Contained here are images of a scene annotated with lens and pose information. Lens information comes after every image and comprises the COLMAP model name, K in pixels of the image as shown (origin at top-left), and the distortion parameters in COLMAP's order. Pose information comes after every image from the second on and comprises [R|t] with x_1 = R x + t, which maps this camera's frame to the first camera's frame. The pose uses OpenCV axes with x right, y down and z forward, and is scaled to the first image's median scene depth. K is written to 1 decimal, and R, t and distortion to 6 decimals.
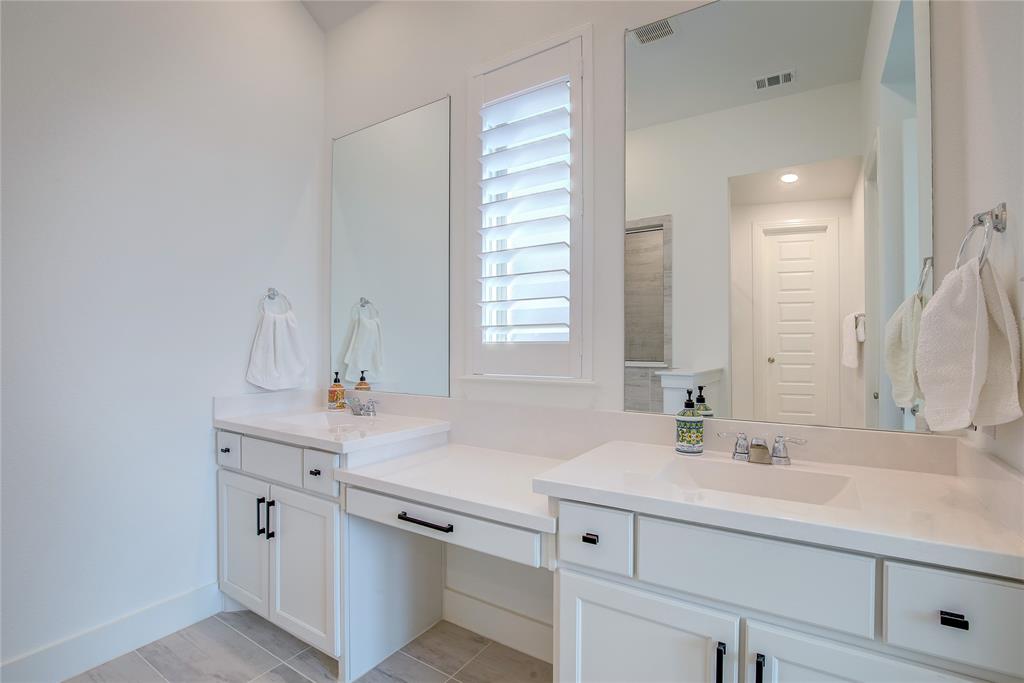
lens RADIAL K [[468.7, 0, 520.4], [0, 468.7, 344.3], [0, 0, 1]] dist [-0.036021, 0.007068]
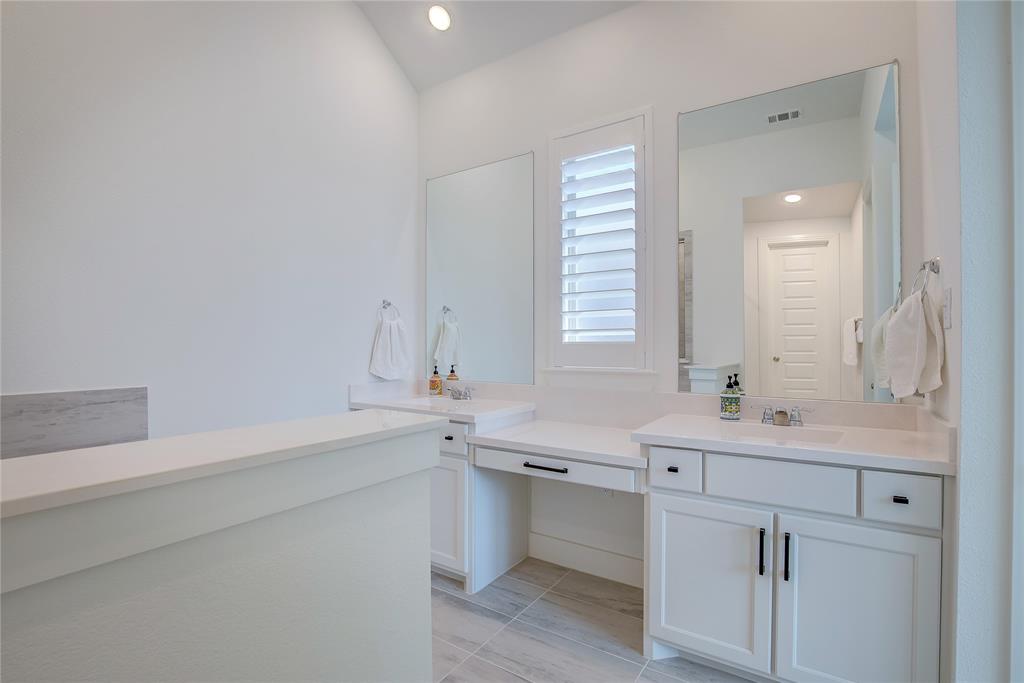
lens RADIAL K [[468.7, 0, 503.5], [0, 468.7, 343.5], [0, 0, 1]] dist [-0.036021, 0.007068]
pose [[0.999447, -0.001803, -0.033193, -0.224720], [0.001799, 0.999998, -0.000153, -0.001141], [0.033193, 0.000093, 0.999449, -0.351527]]
